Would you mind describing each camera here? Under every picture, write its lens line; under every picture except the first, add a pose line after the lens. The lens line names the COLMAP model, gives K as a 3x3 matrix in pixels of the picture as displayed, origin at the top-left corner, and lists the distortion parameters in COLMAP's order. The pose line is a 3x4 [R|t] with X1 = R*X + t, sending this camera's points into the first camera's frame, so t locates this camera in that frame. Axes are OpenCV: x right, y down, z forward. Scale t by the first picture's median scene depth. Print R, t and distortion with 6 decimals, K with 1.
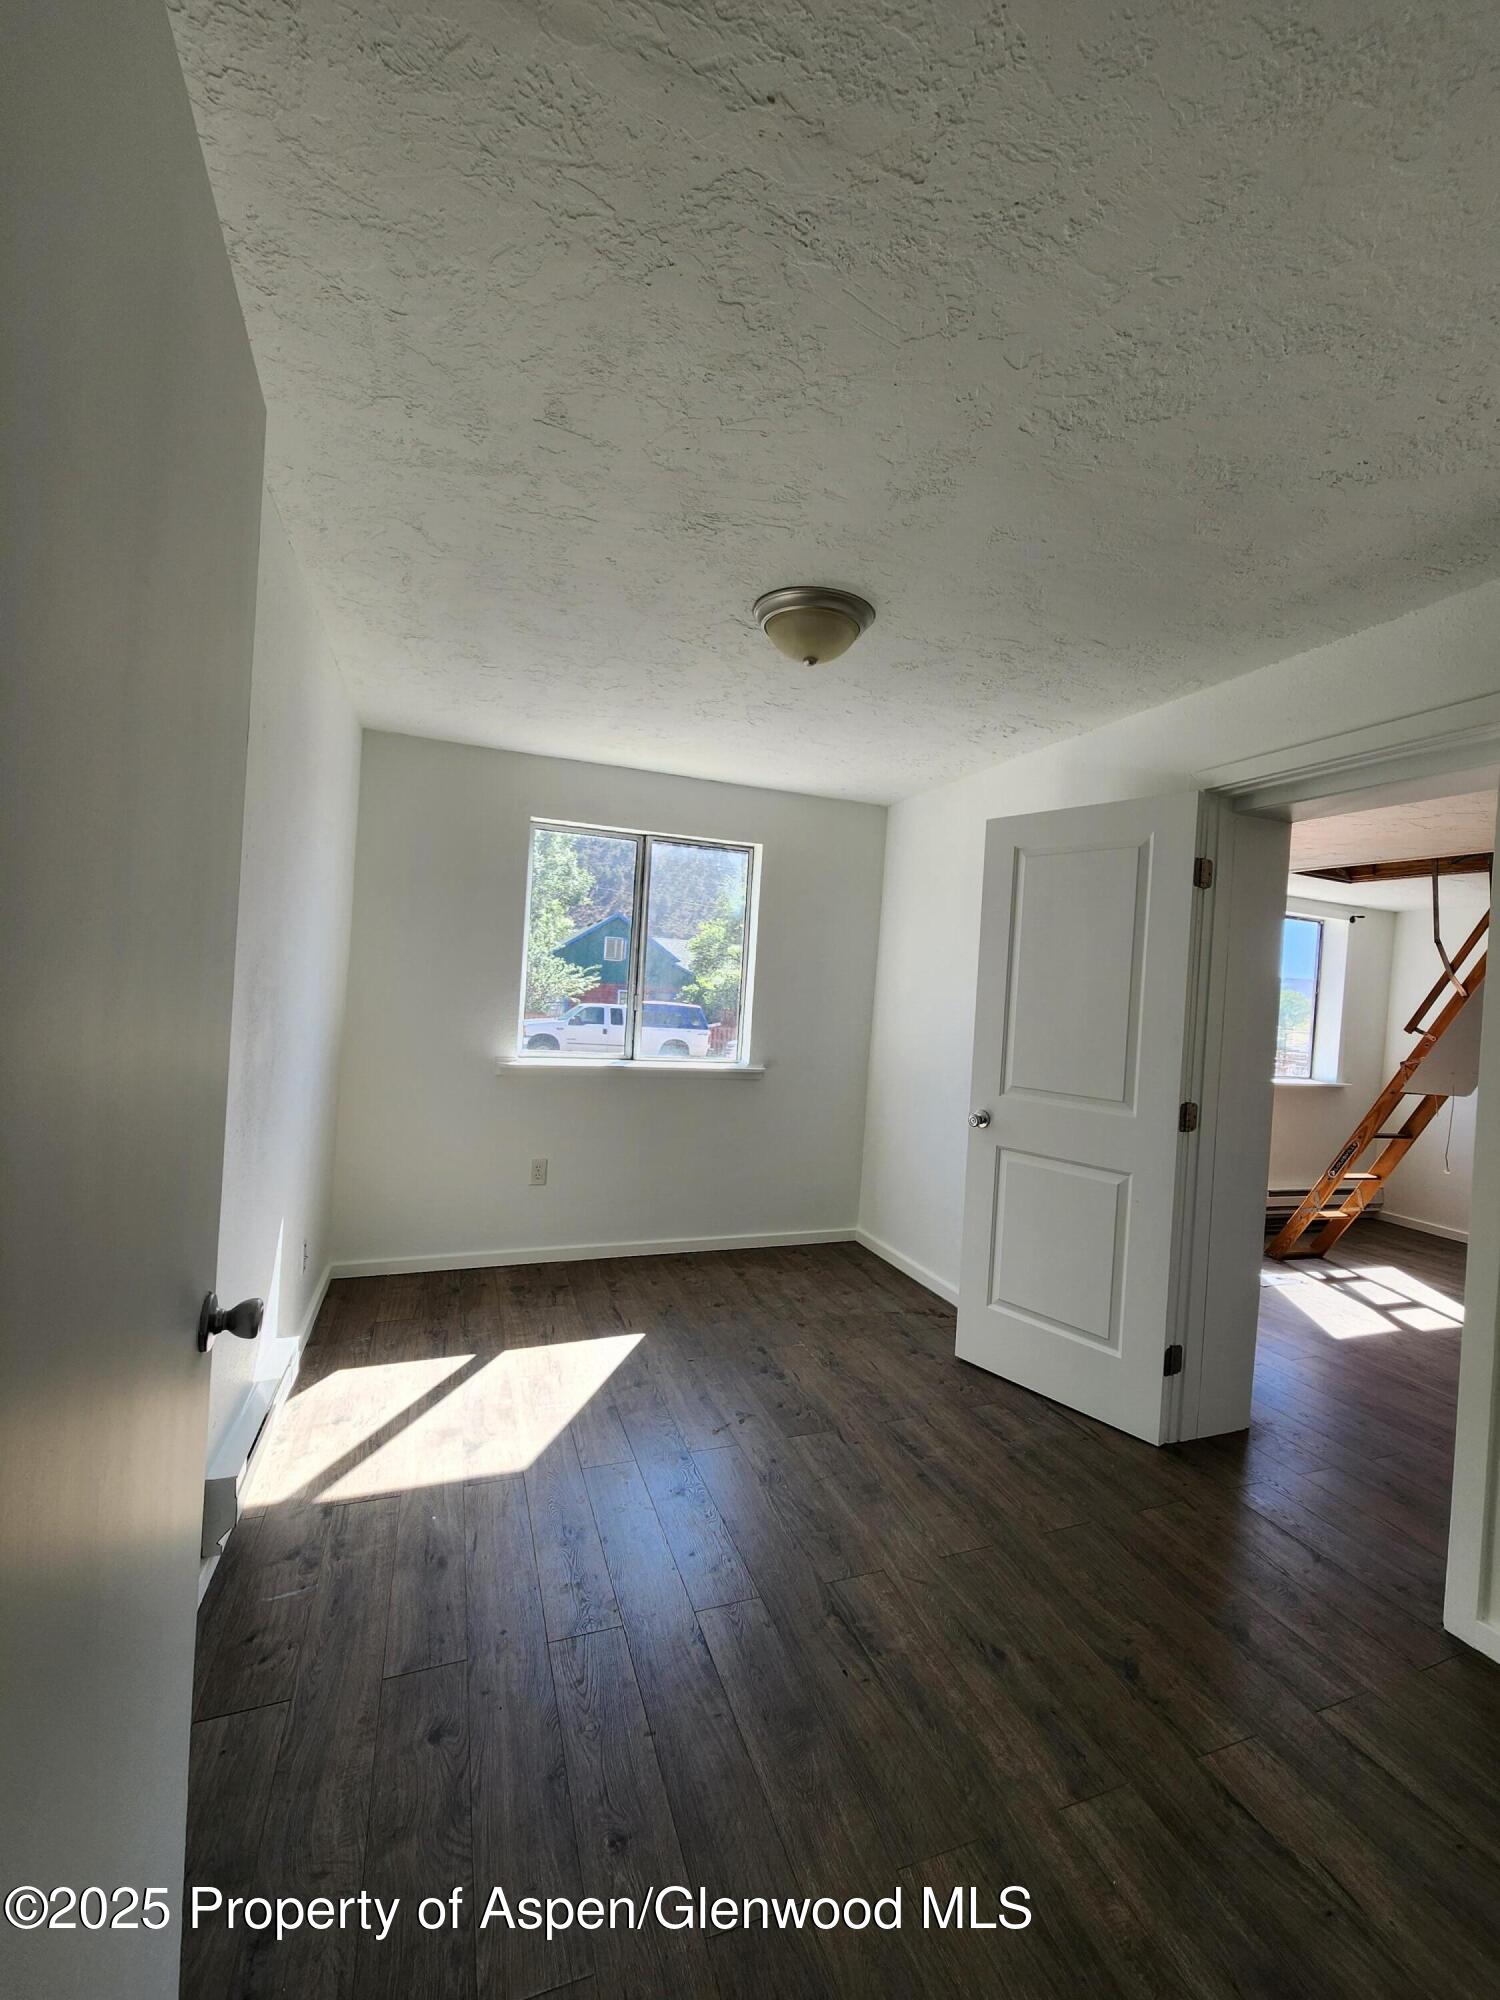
lens RADIAL K [[813.0, 0, 754.5], [0, 813.0, 997.6], [0, 0, 1]] dist [-0.000441, -0.002762]
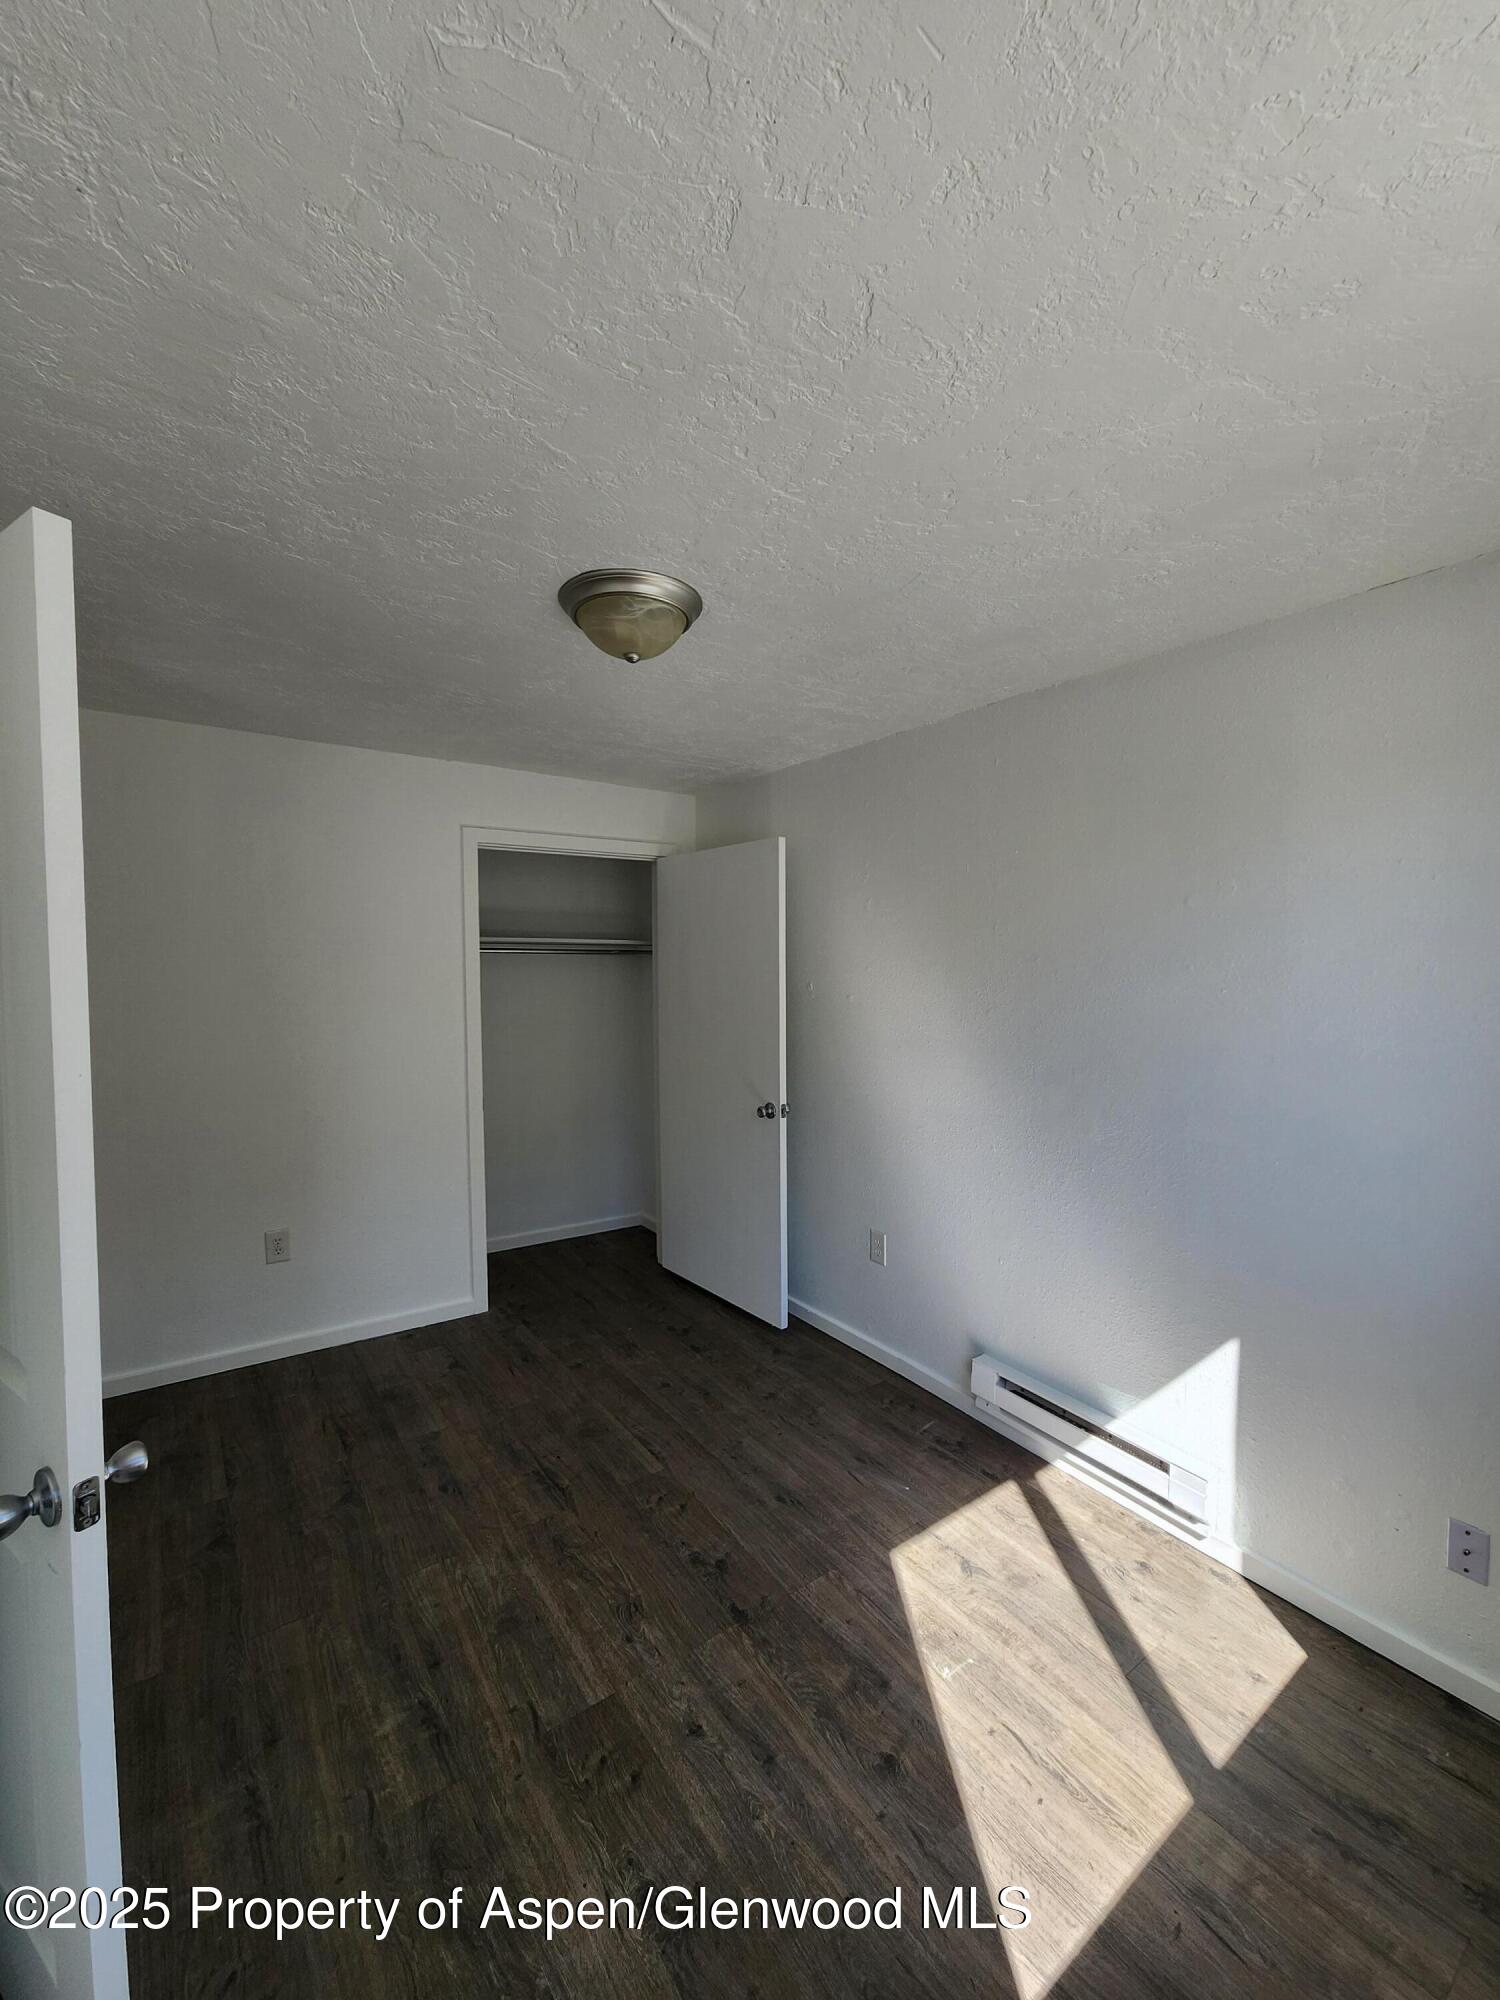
lens RADIAL K [[813.0, 0, 752.9], [0, 813.0, 997.3], [0, 0, 1]] dist [-0.000441, -0.002762]
pose [[-0.960051, -0.044395, -0.276281, 0.168679], [-0.060262, 0.996969, 0.049205, -0.107786], [0.273259, 0.063889, -0.959817, 1.919047]]
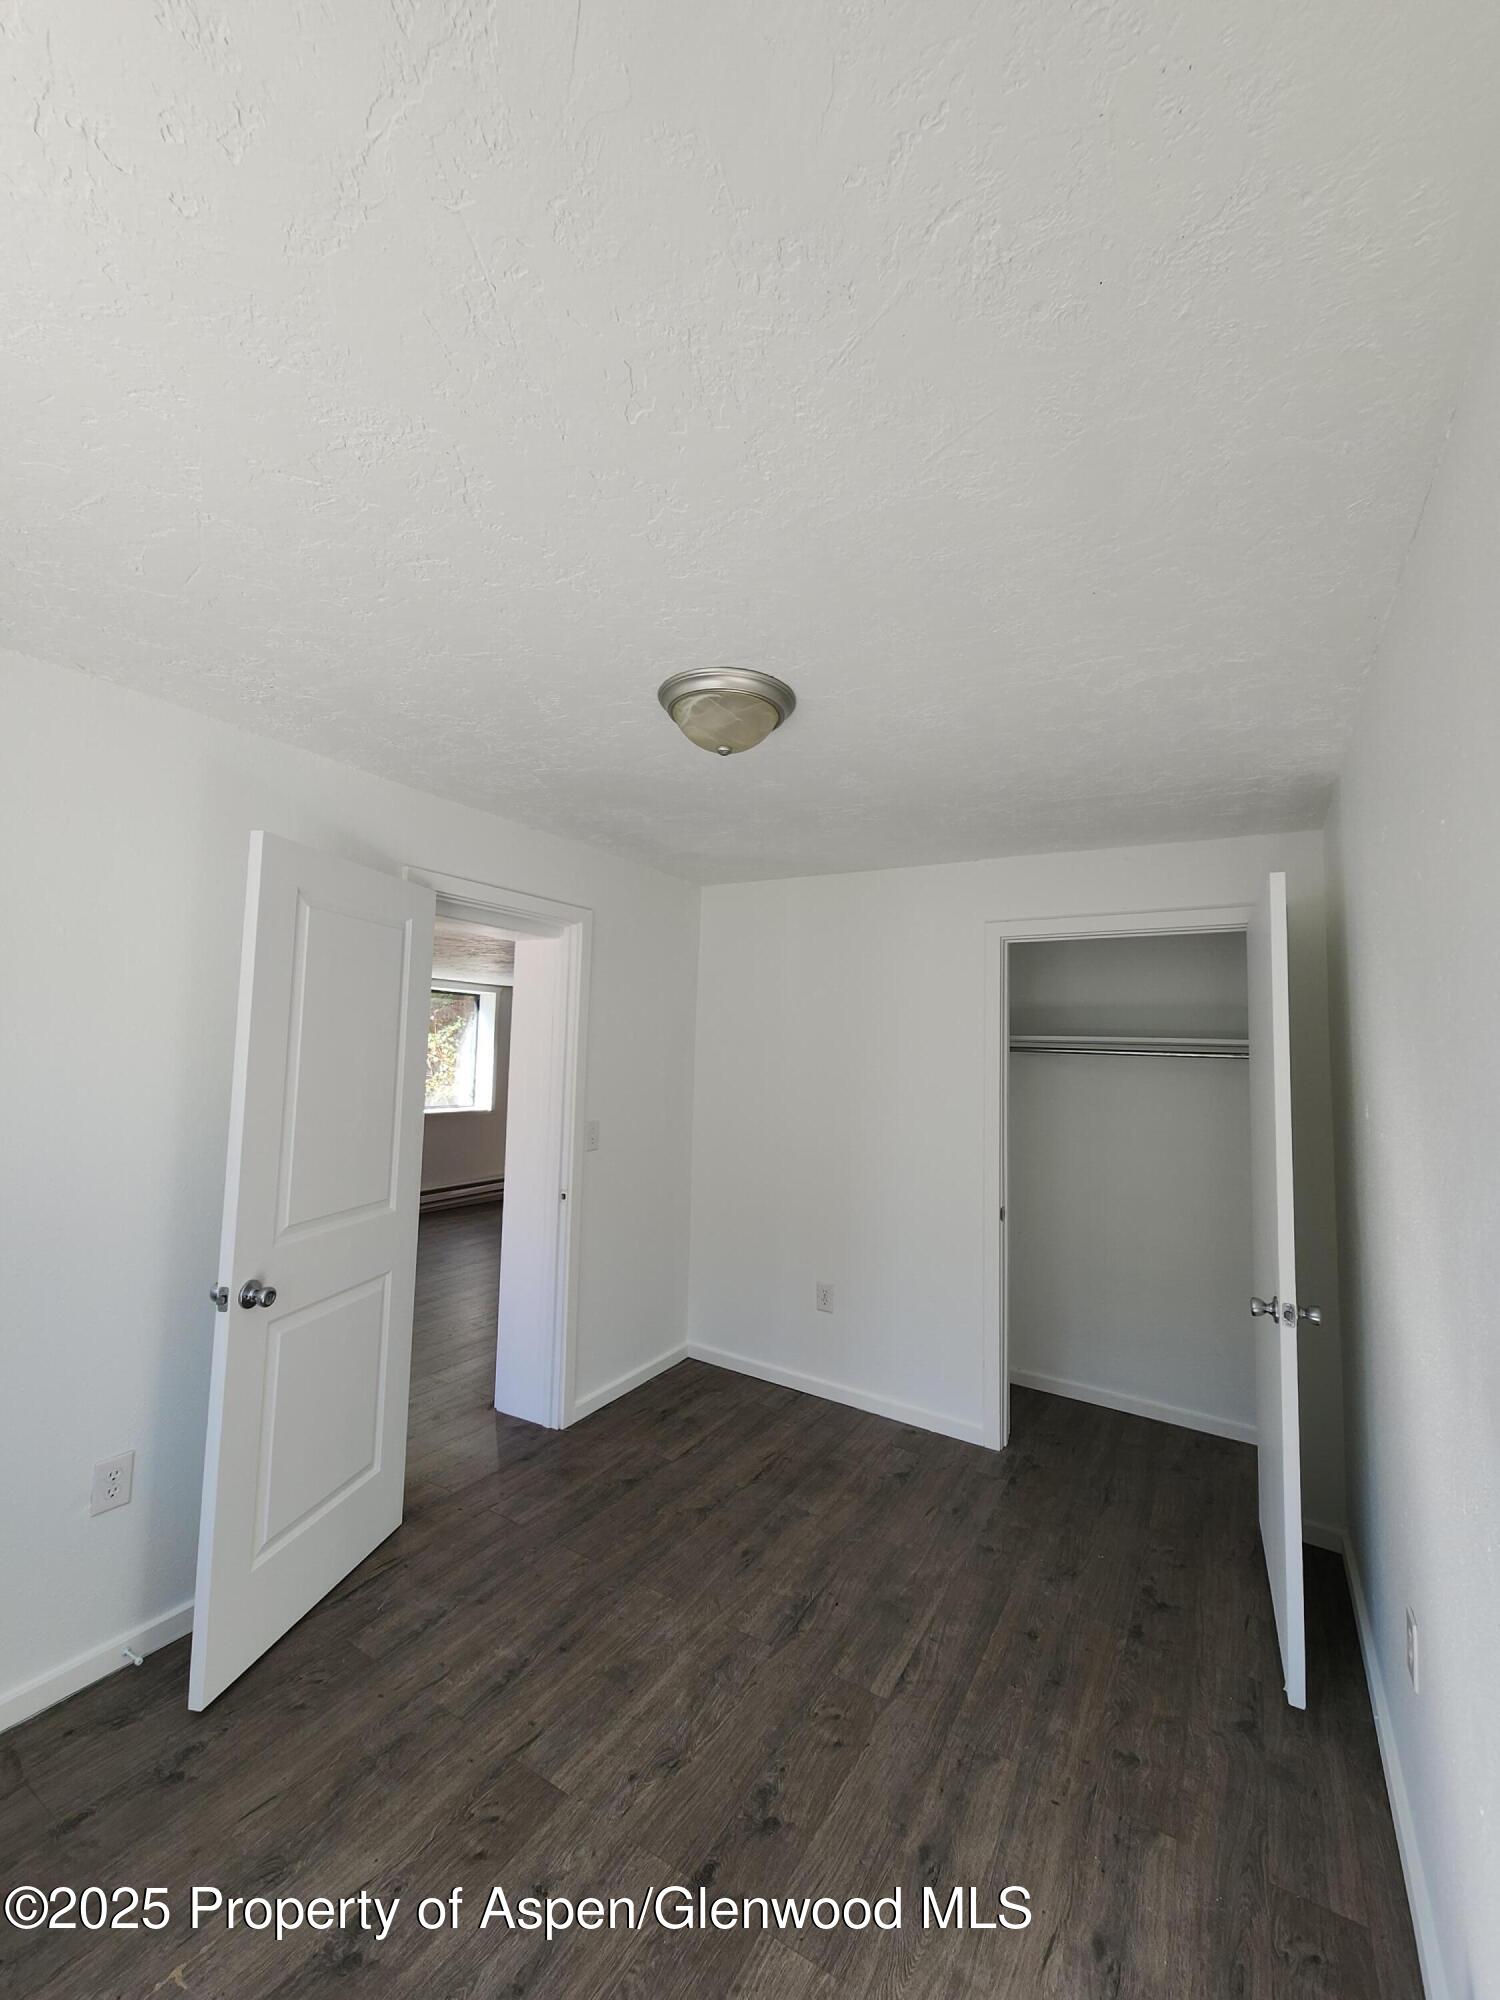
lens RADIAL K [[813.0, 0, 754.5], [0, 813.0, 999.2], [0, 0, 1]] dist [-0.000441, -0.002762]
pose [[-0.624983, -0.024911, 0.780241, -0.654148], [-0.053219, 0.998525, -0.010749, -0.139567], [-0.778822, -0.048242, -0.625387, 1.540091]]
